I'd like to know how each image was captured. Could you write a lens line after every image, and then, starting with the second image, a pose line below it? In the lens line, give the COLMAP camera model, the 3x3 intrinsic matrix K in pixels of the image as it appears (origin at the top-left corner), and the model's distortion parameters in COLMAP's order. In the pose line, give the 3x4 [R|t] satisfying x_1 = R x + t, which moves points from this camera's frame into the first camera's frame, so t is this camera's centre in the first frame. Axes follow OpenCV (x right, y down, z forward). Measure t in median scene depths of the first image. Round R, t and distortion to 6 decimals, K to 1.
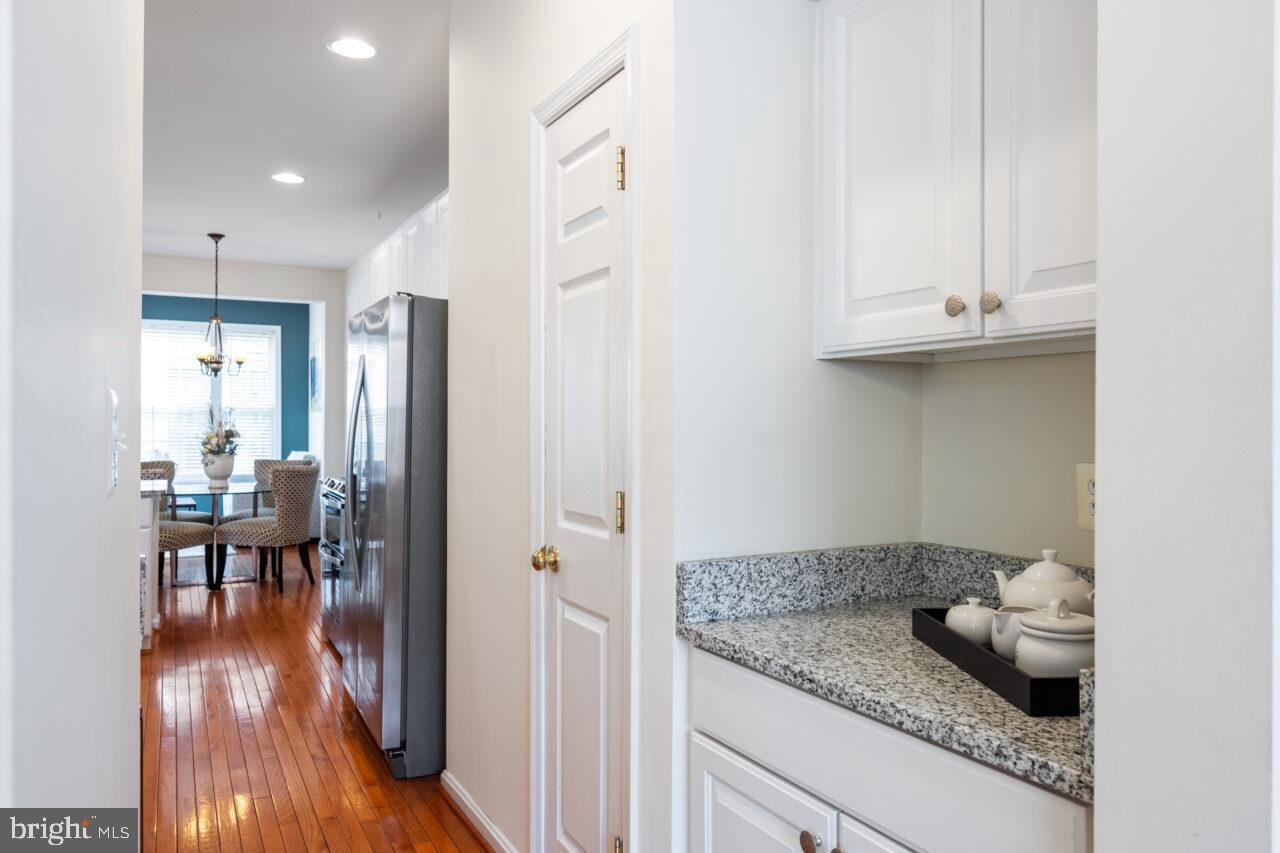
lens RADIAL K [[847.8, 0, 640.1], [0, 847.8, 423.6], [0, 0, 1]] dist [-0.007343, -0.000301]
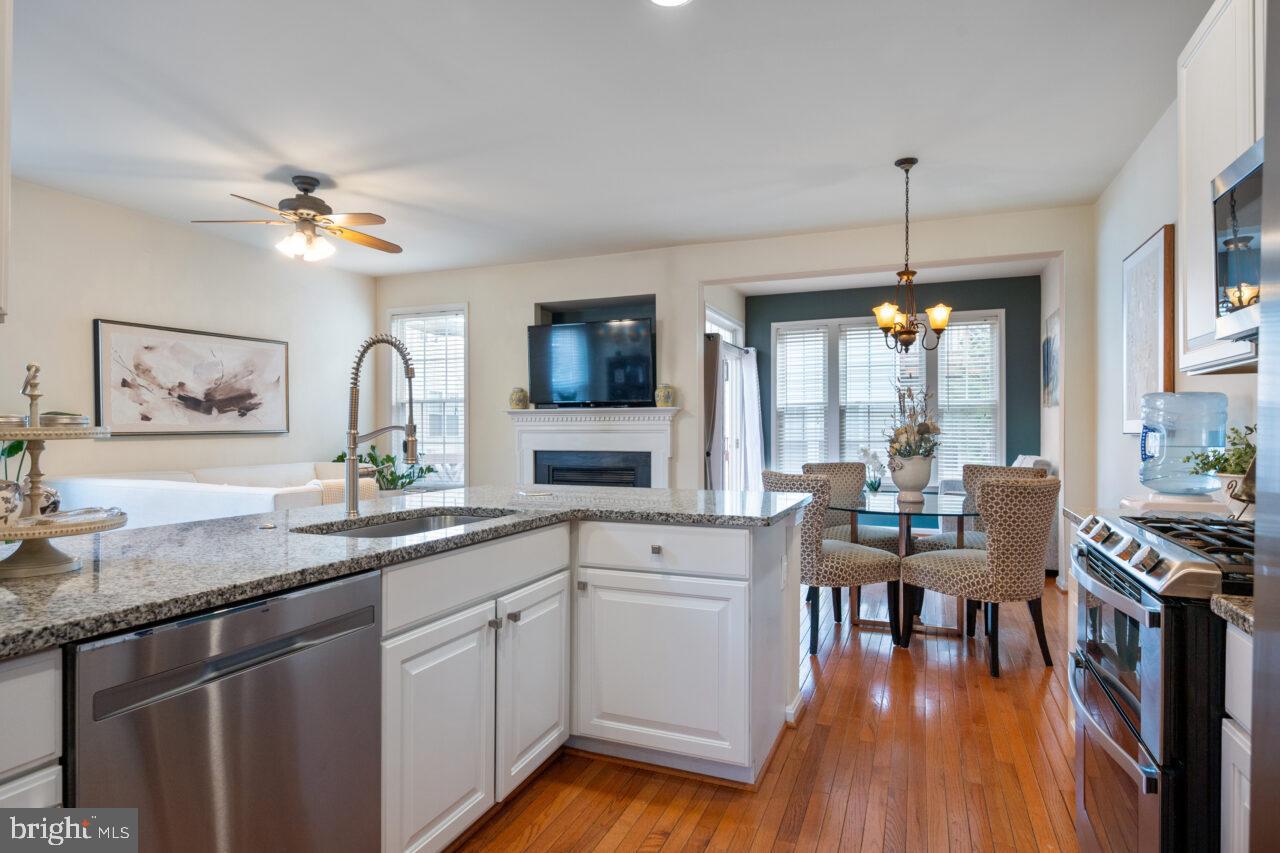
lens RADIAL K [[701.9, 0, 639.2], [0, 701.9, 428.7], [0, 0, 1]] dist [-0.005448, -0.002999]
pose [[0.627088, -0.005993, -0.778925, -0.168253], [0.000911, 0.999975, -0.006960, 0.016035], [0.778948, 0.003655, 0.627078, 0.427572]]
